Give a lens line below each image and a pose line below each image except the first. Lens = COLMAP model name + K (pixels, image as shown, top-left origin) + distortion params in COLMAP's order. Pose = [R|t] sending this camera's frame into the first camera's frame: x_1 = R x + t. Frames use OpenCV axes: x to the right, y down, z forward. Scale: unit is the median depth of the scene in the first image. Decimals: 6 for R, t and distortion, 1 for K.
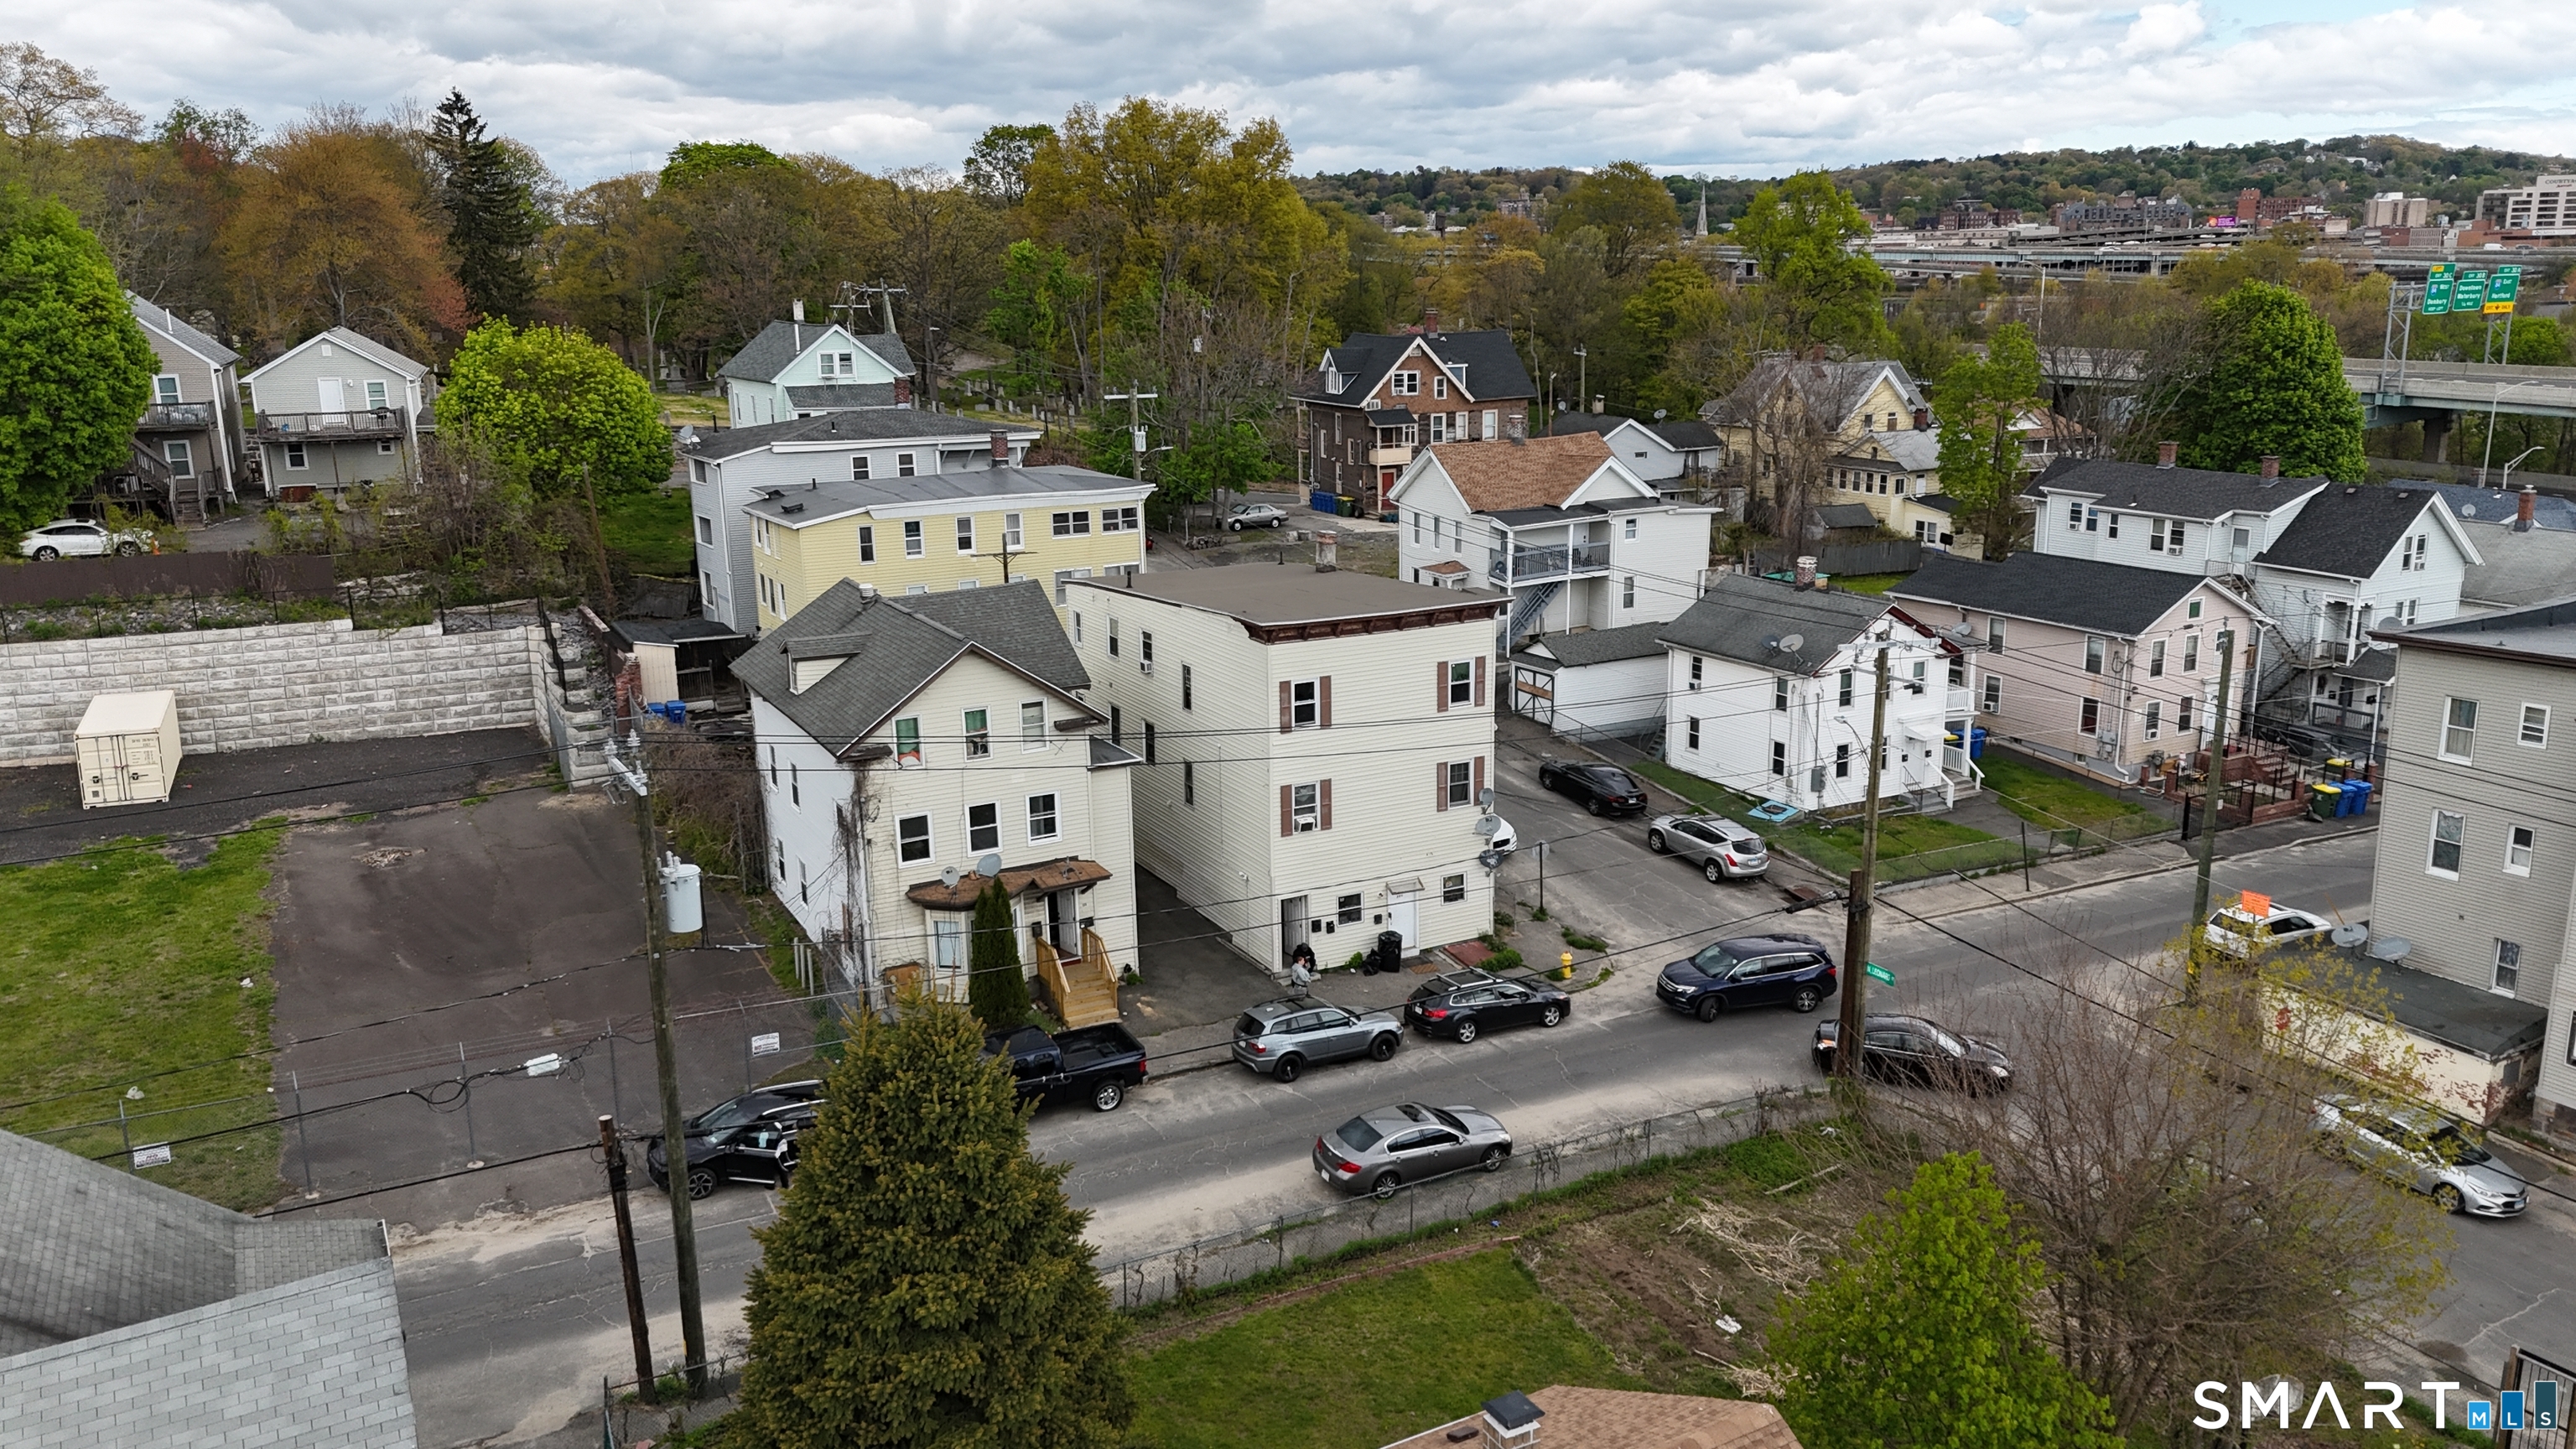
lens RADIAL K [[1886.5, 0, 1289.4], [0, 1886.5, 709.4], [0, 0, 1]] dist [0.074750, -0.072835]
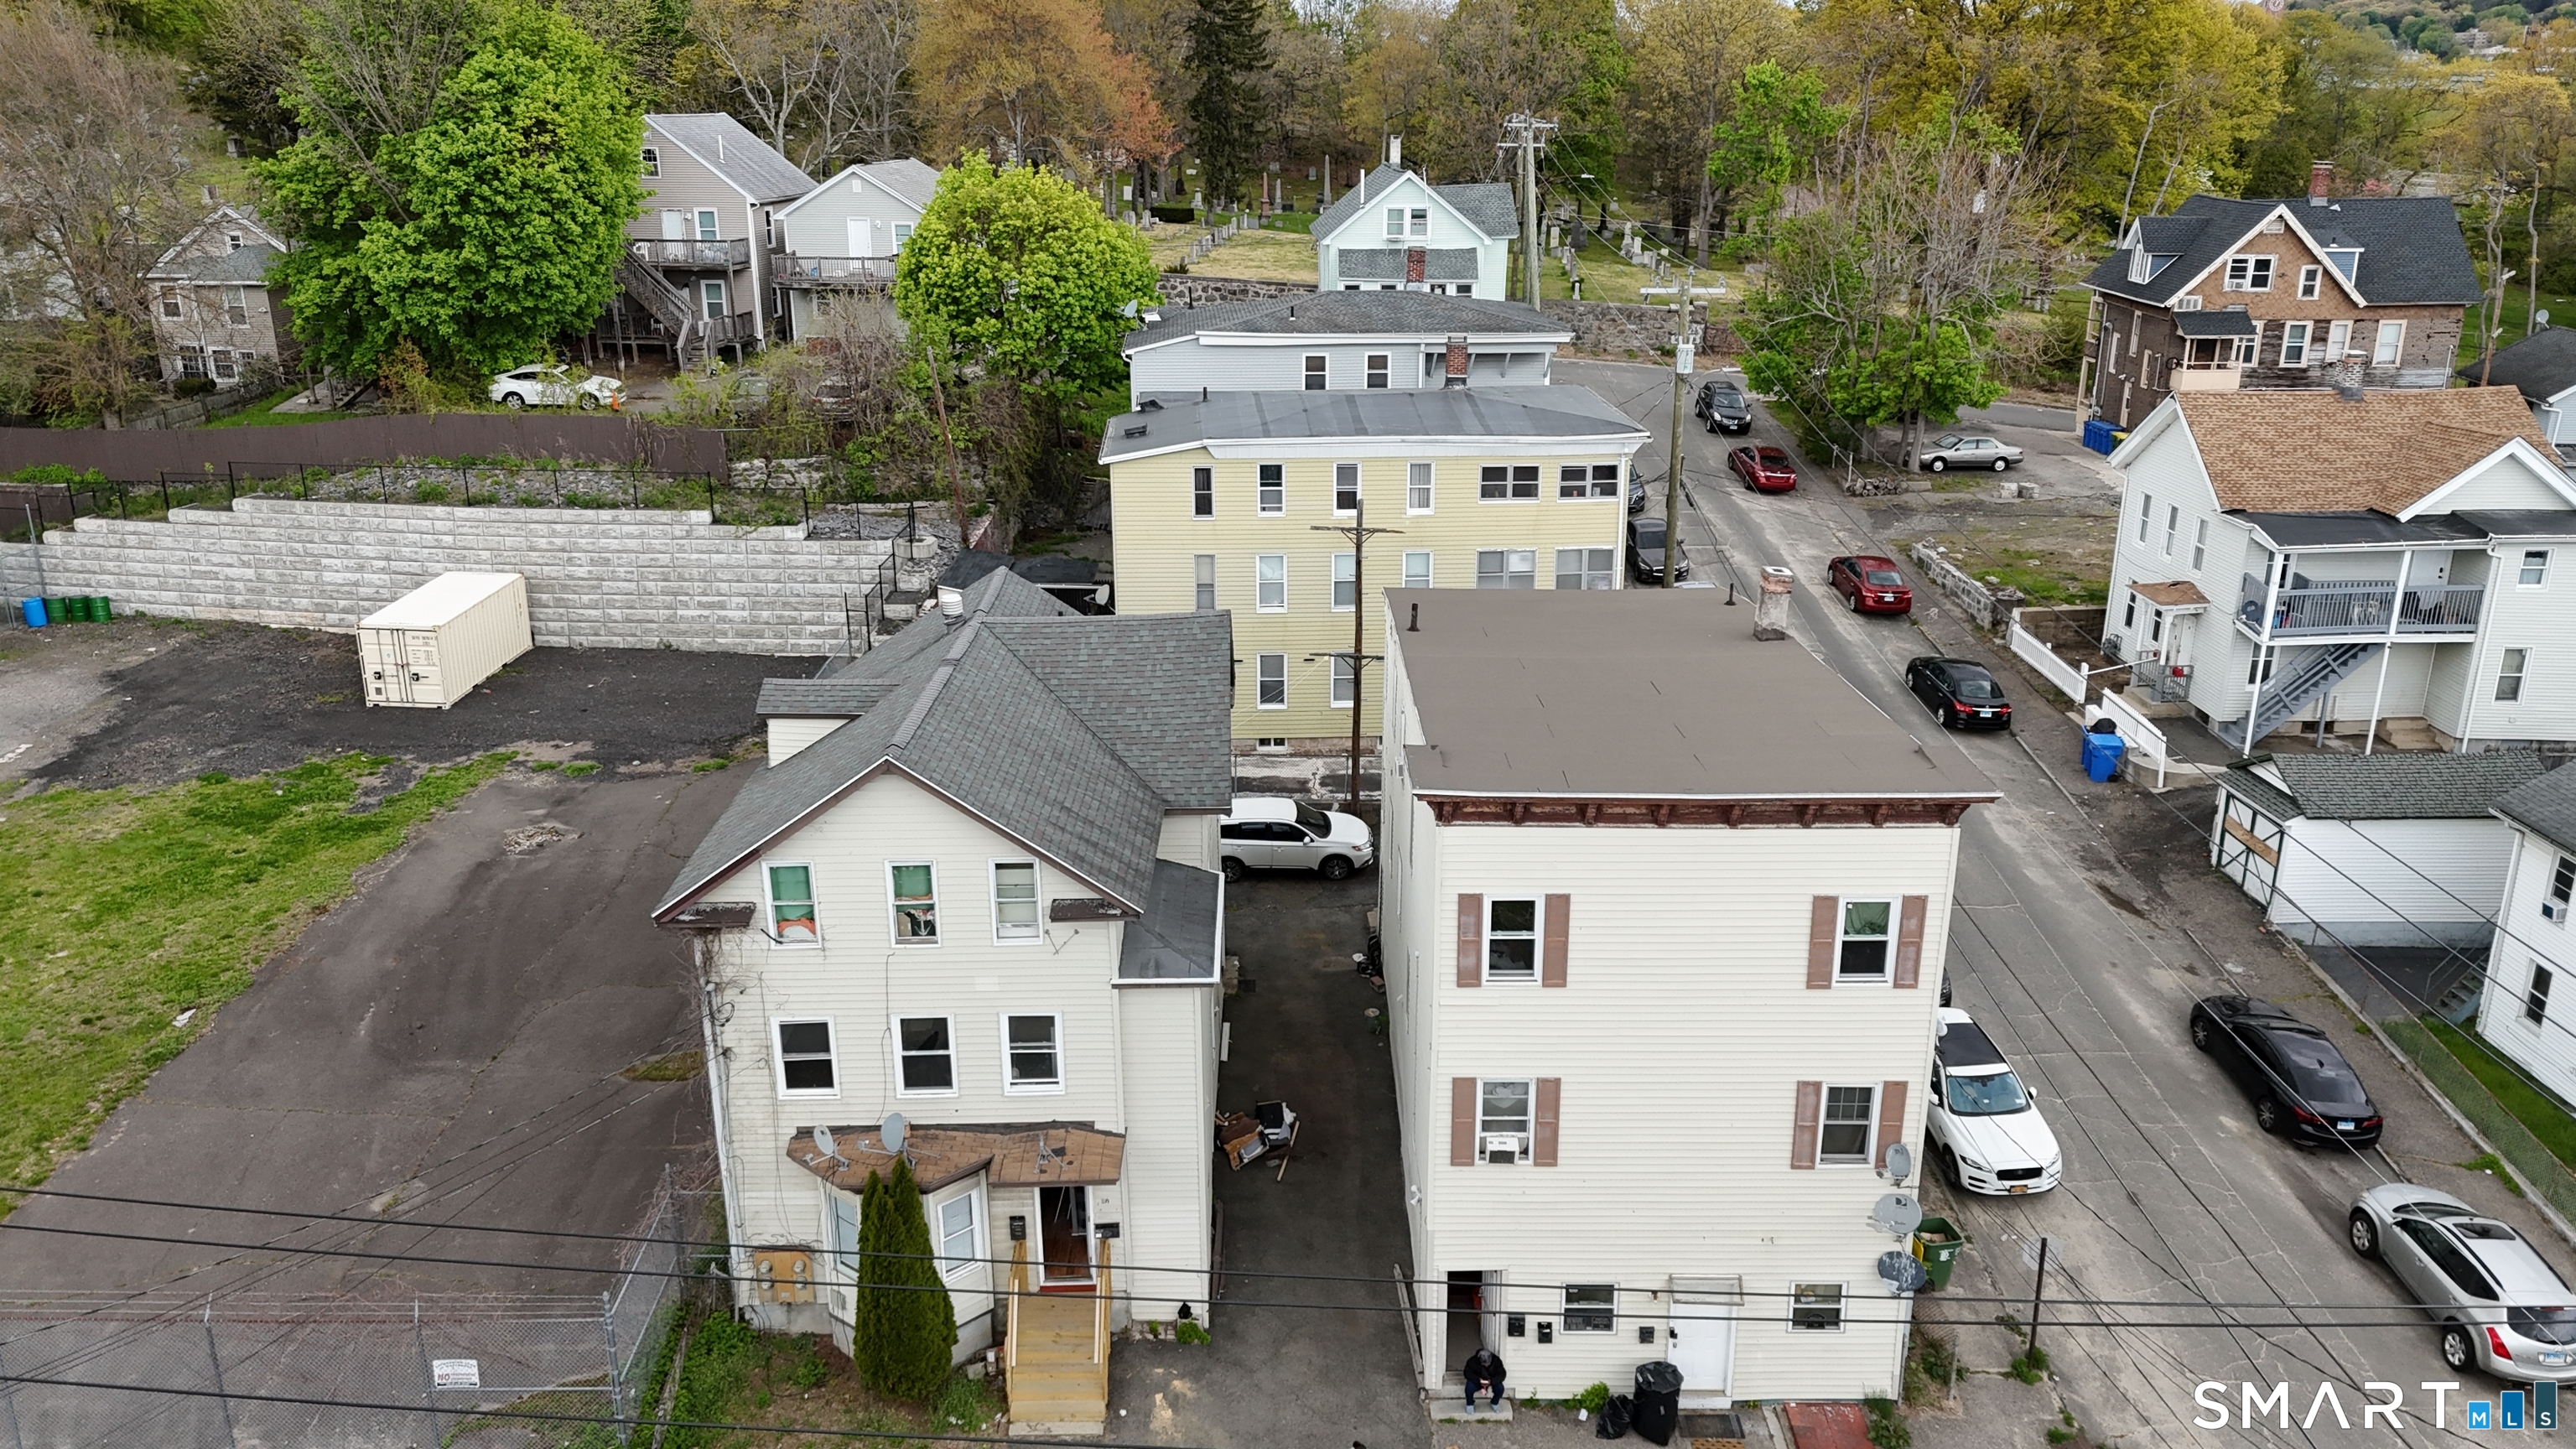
lens RADIAL K [[1886.5, 0, 1289.3], [0, 1886.5, 710.3], [0, 0, 1]] dist [0.074750, -0.072835]
pose [[0.885606, 0.154066, -0.438140, 0.130505], [-0.117123, 0.986971, 0.110316, -0.087659], [0.449427, -0.046380, 0.892112, 0.373303]]
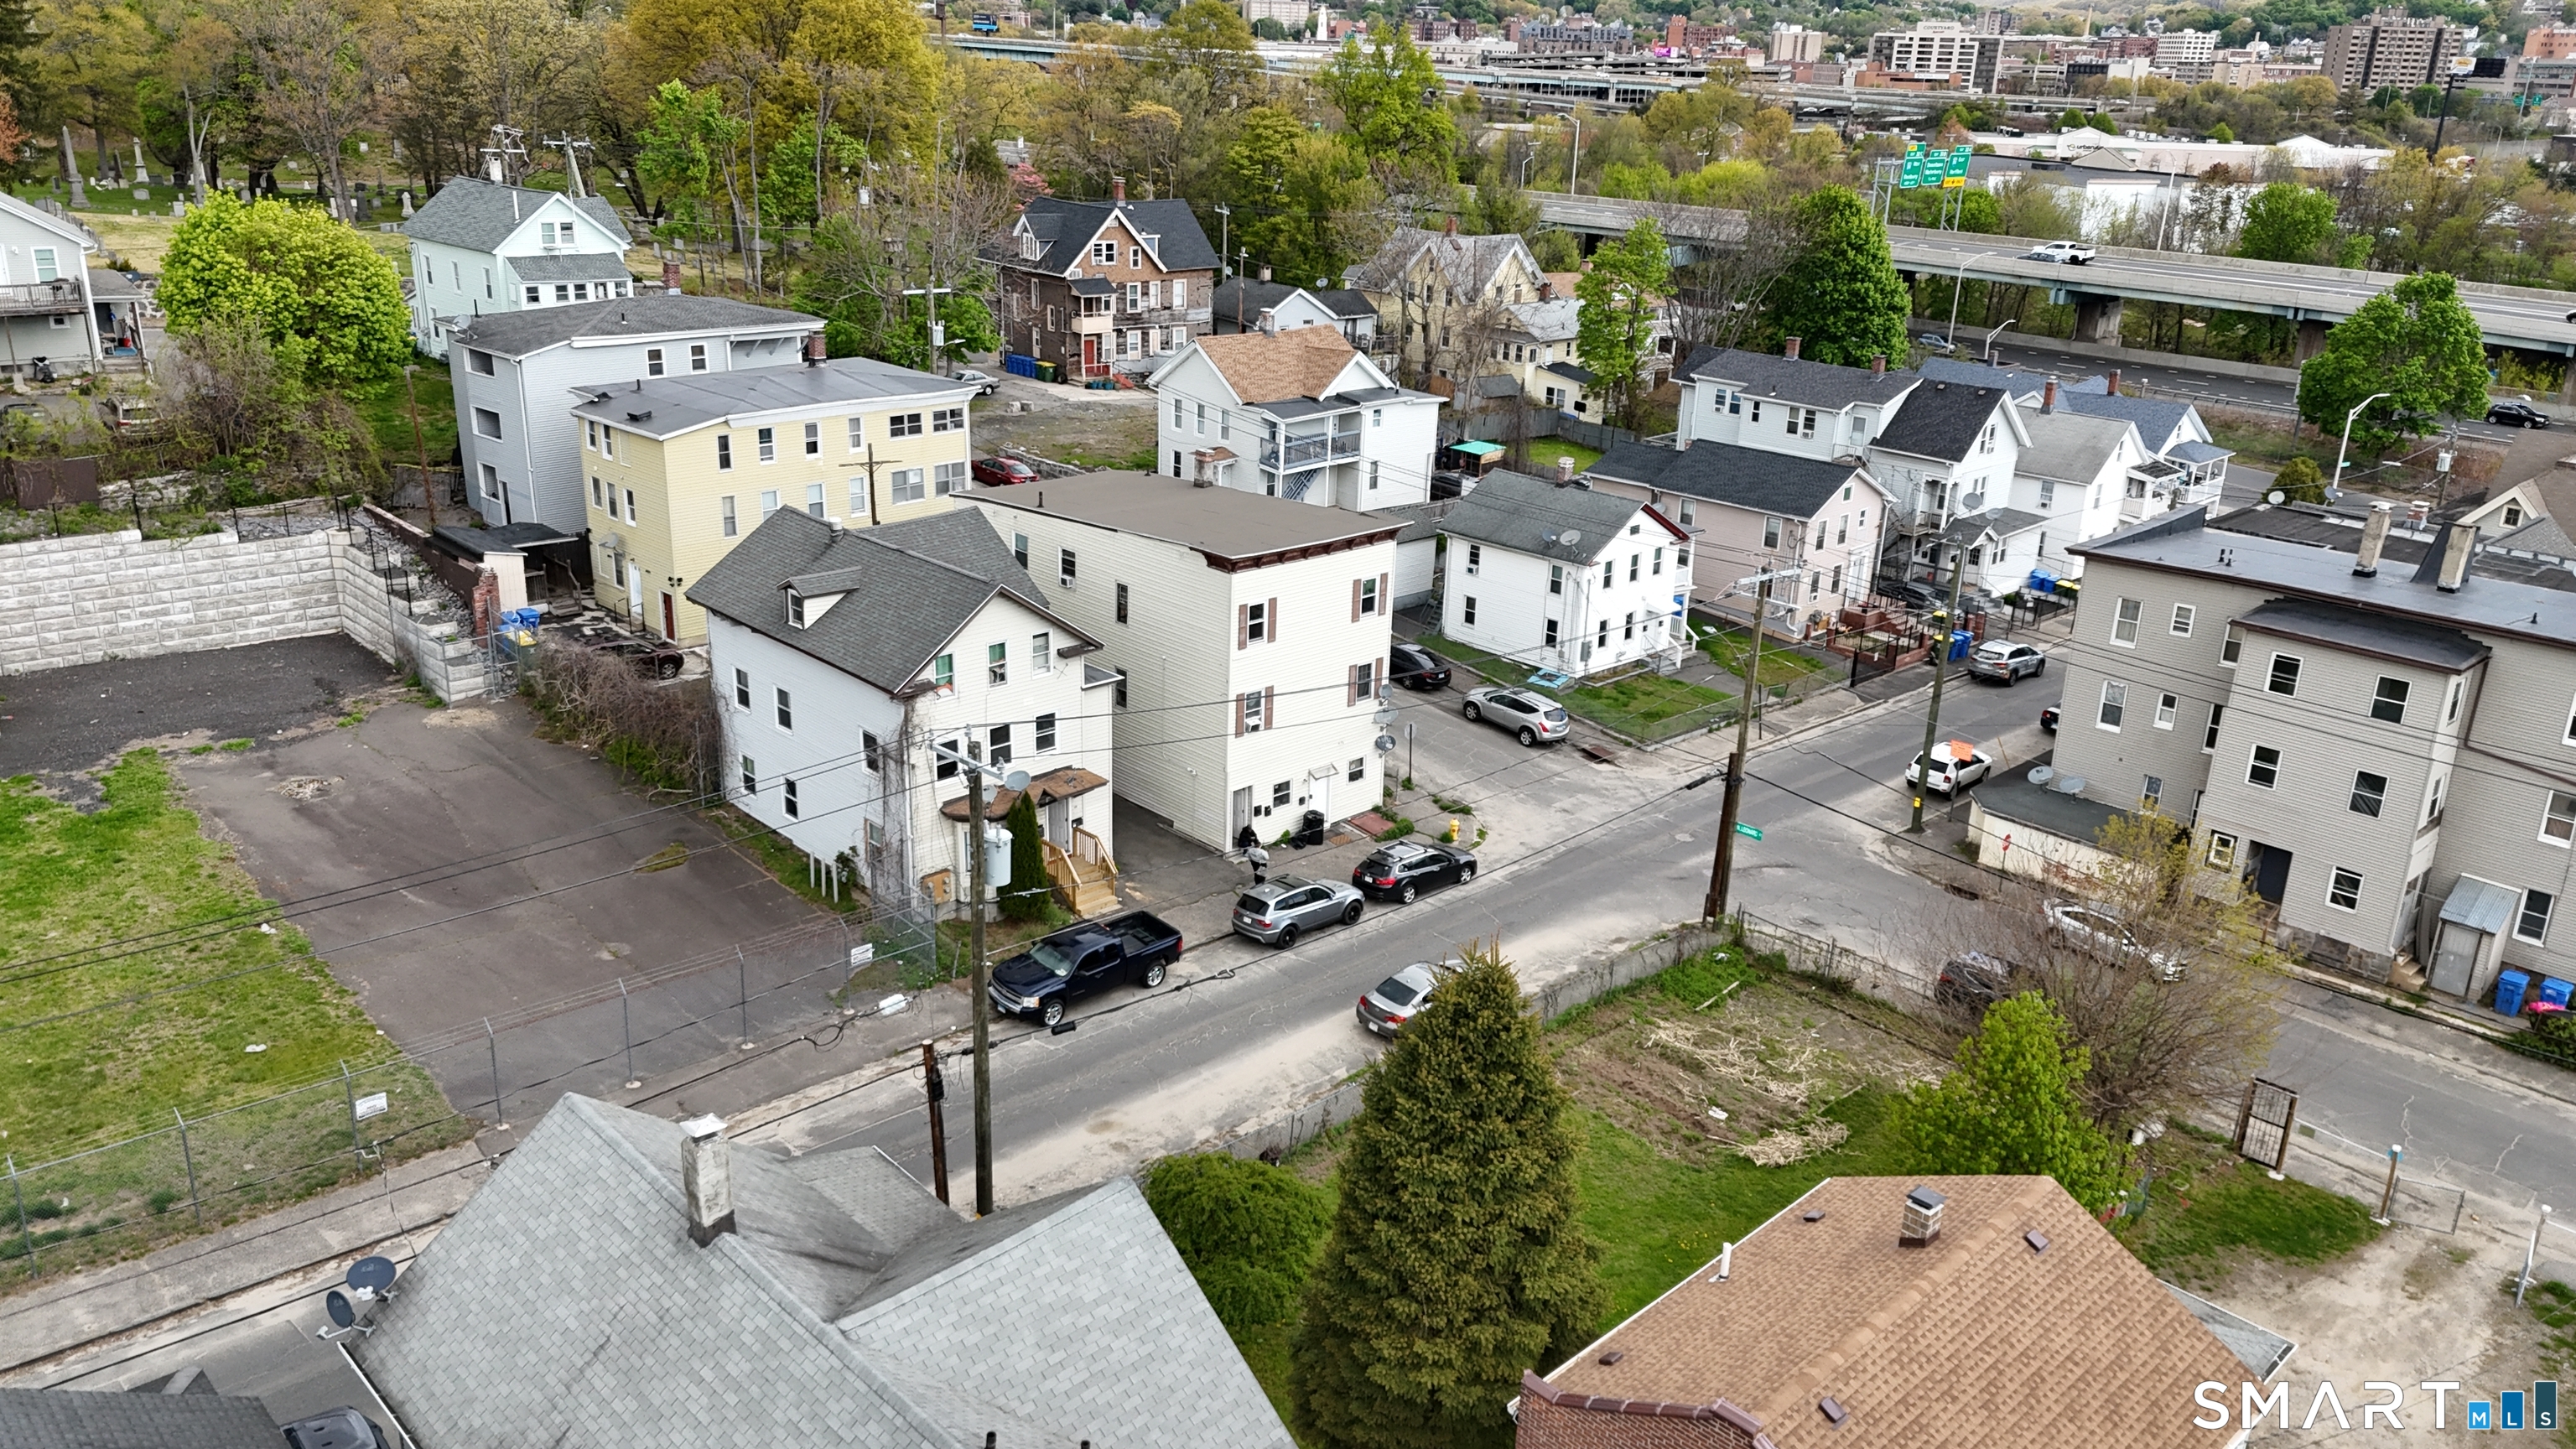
lens RADIAL K [[1886.5, 0, 1289.5], [0, 1886.5, 716.6], [0, 0, 1]] dist [0.074750, -0.072835]
pose [[0.962271, -0.045566, 0.268249, -0.210816], [0.015879, 0.993602, 0.111819, -0.055095], [-0.271628, -0.103340, 0.956838, -0.082428]]
